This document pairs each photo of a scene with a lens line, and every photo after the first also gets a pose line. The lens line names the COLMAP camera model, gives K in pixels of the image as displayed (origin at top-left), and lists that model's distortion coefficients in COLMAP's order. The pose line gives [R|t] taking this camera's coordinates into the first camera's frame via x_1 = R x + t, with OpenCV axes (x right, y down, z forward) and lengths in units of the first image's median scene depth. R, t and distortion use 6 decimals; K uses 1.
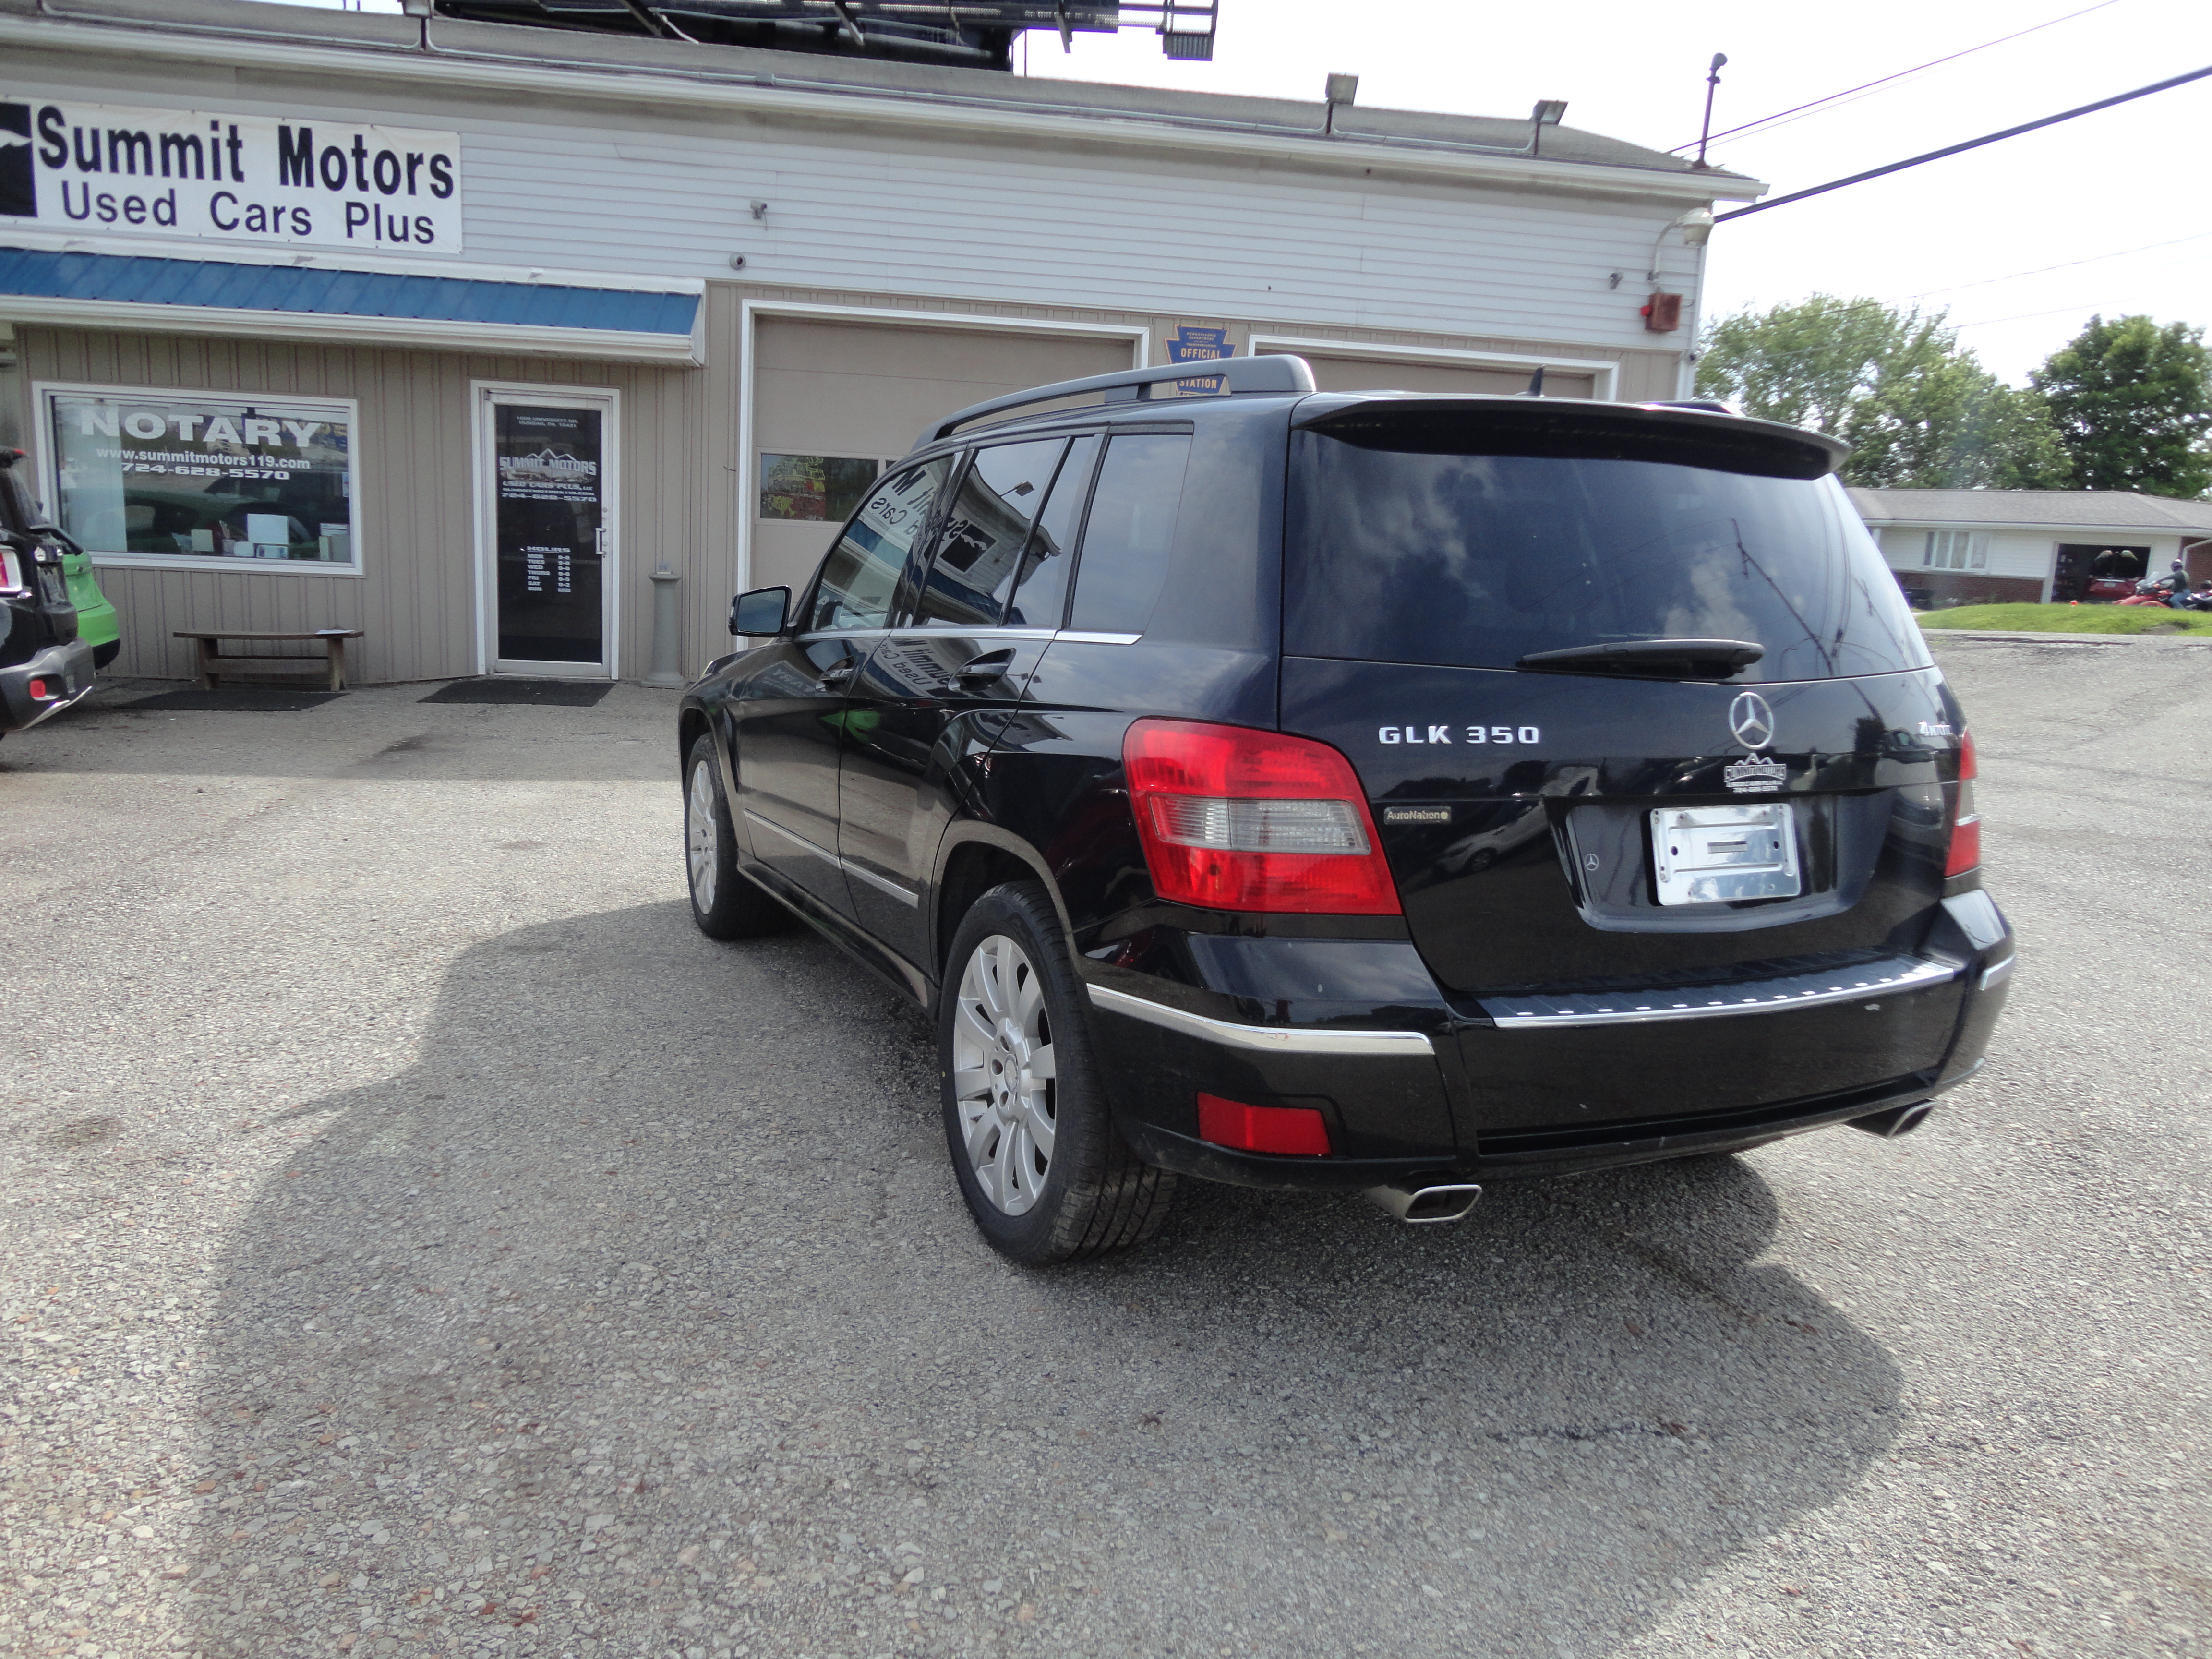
lens RADIAL K [[1640.1, 0, 1106.0], [0, 1640.1, 829.5], [0, 0, 1]] dist [-0.009765, 0.007230]
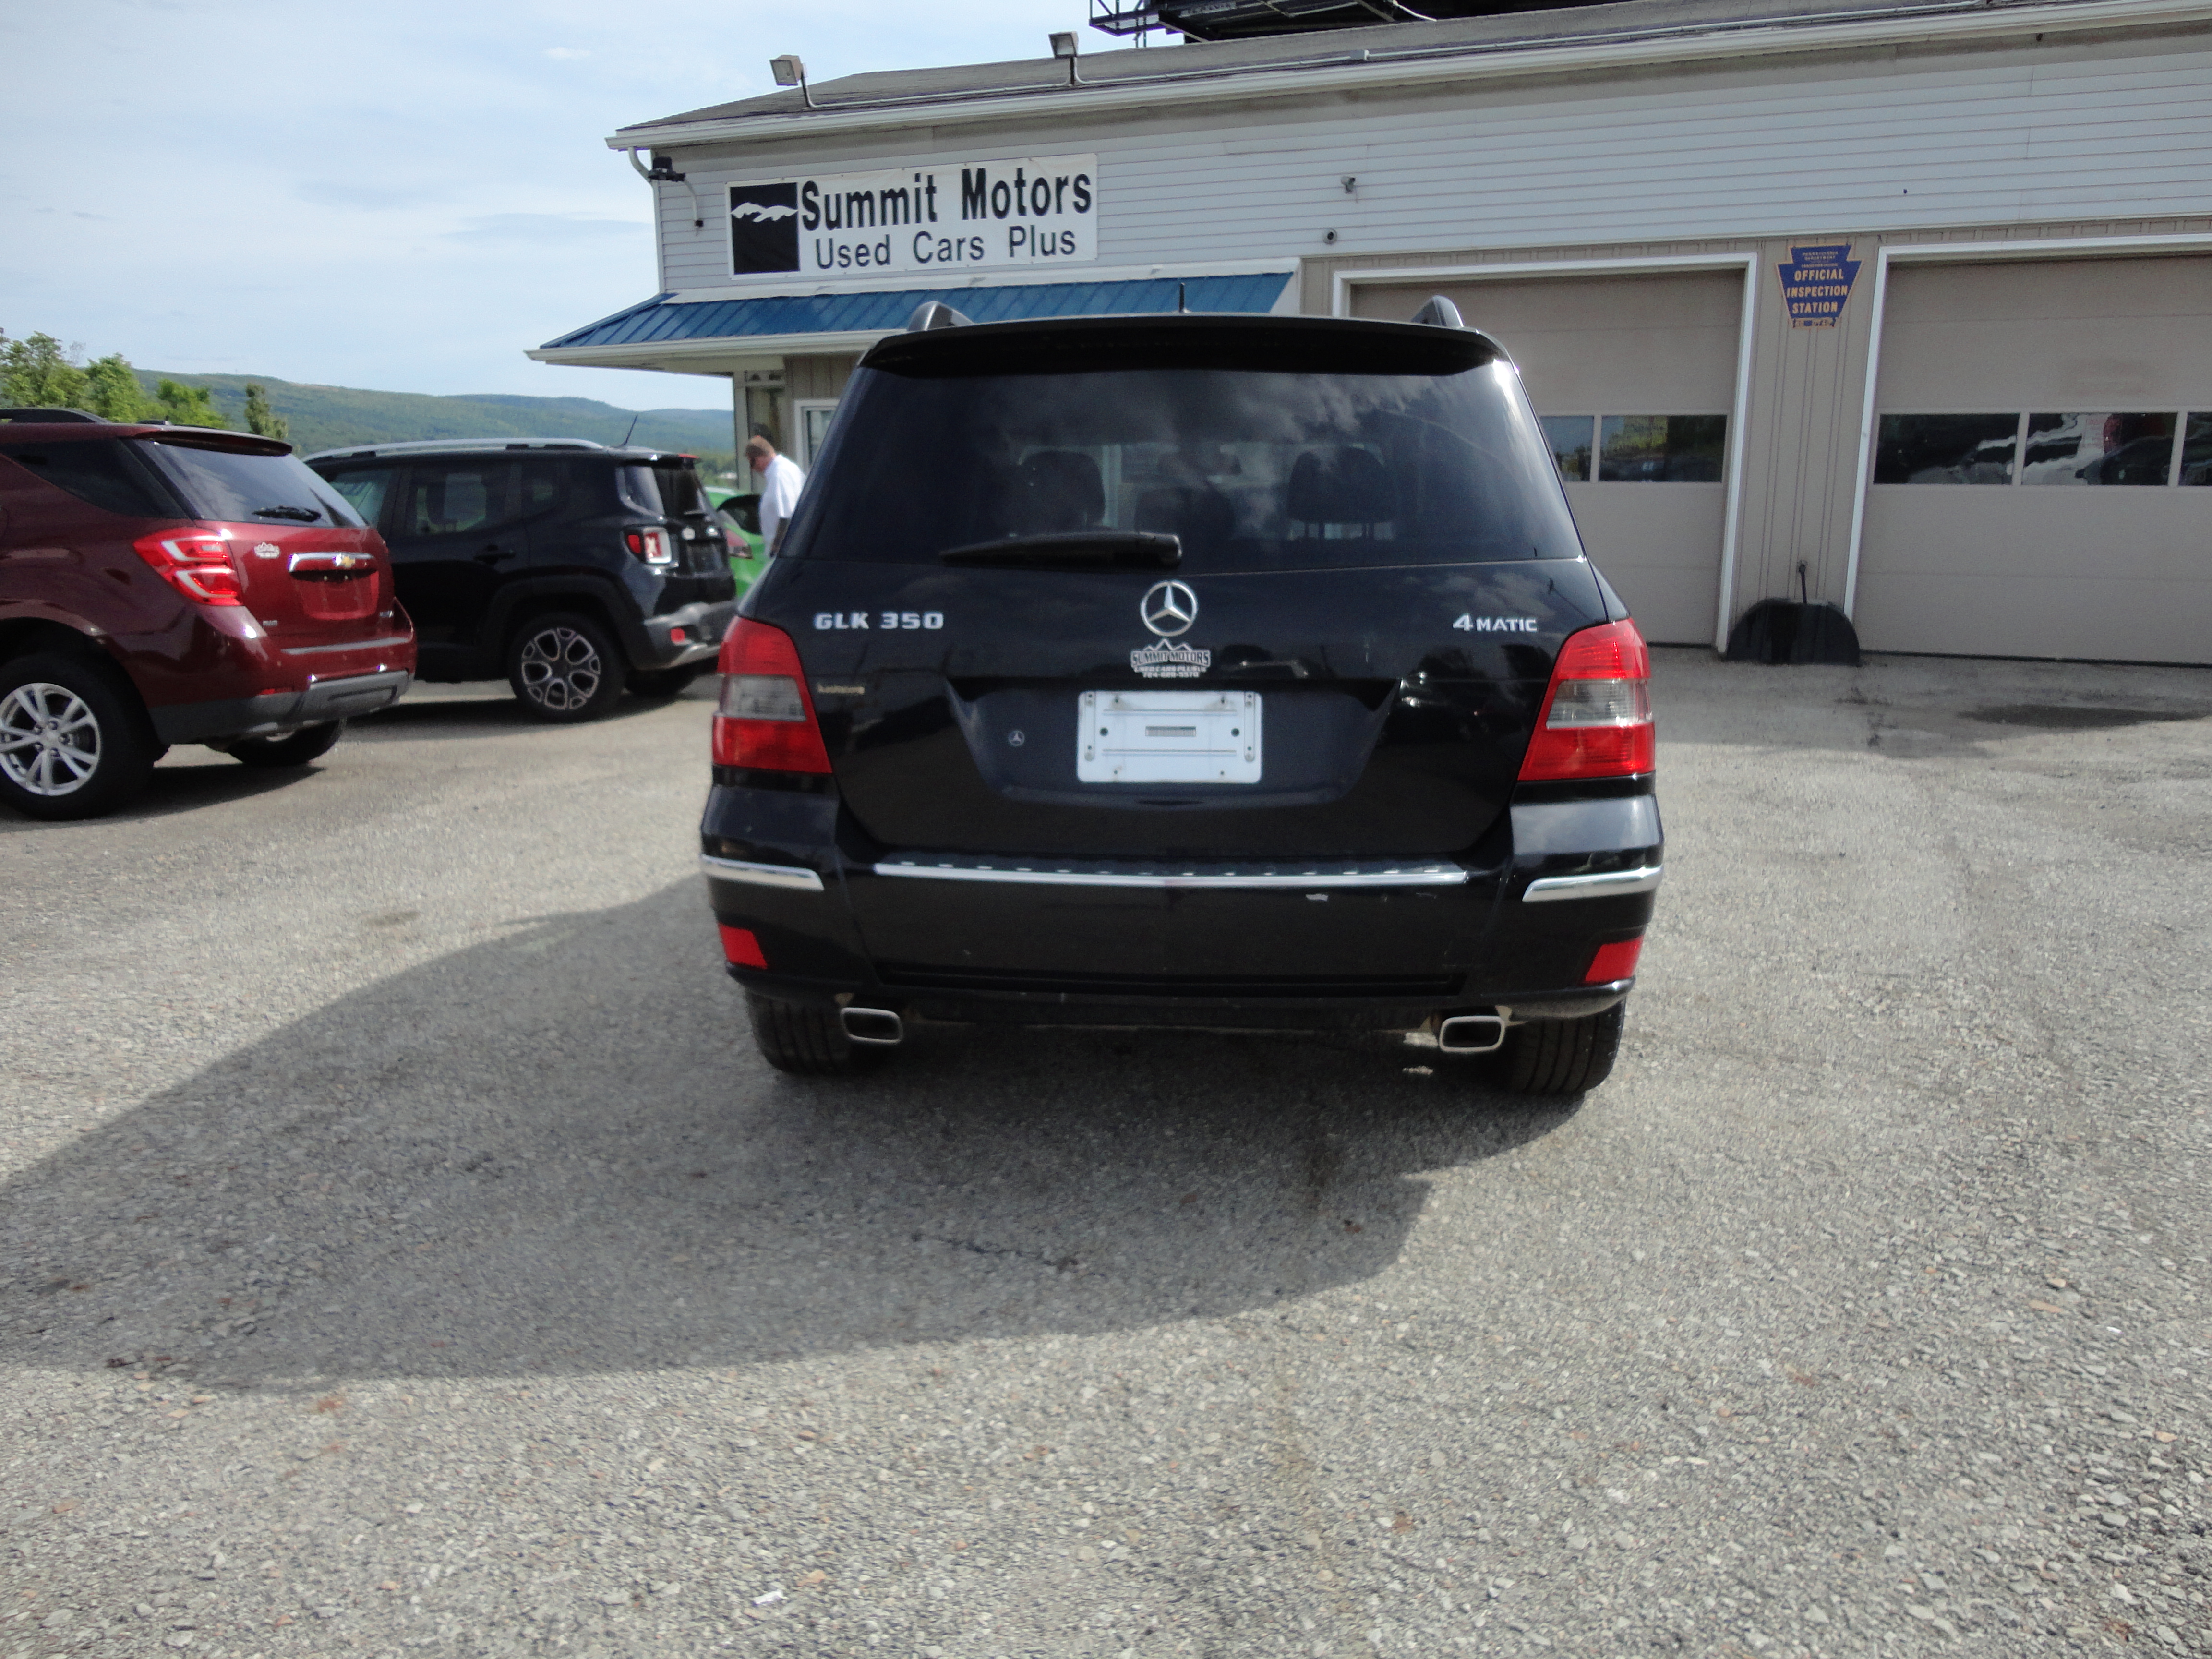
lens RADIAL K [[1644.5, 0, 1106.0], [0, 1644.5, 829.5], [0, 0, 1]] dist [-0.025893, 0.027191]
pose [[0.865312, 0.054341, -0.498279, 0.207991], [-0.046173, 0.998521, 0.028712, 0.010773], [0.499102, -0.001837, 0.866541, 0.016072]]
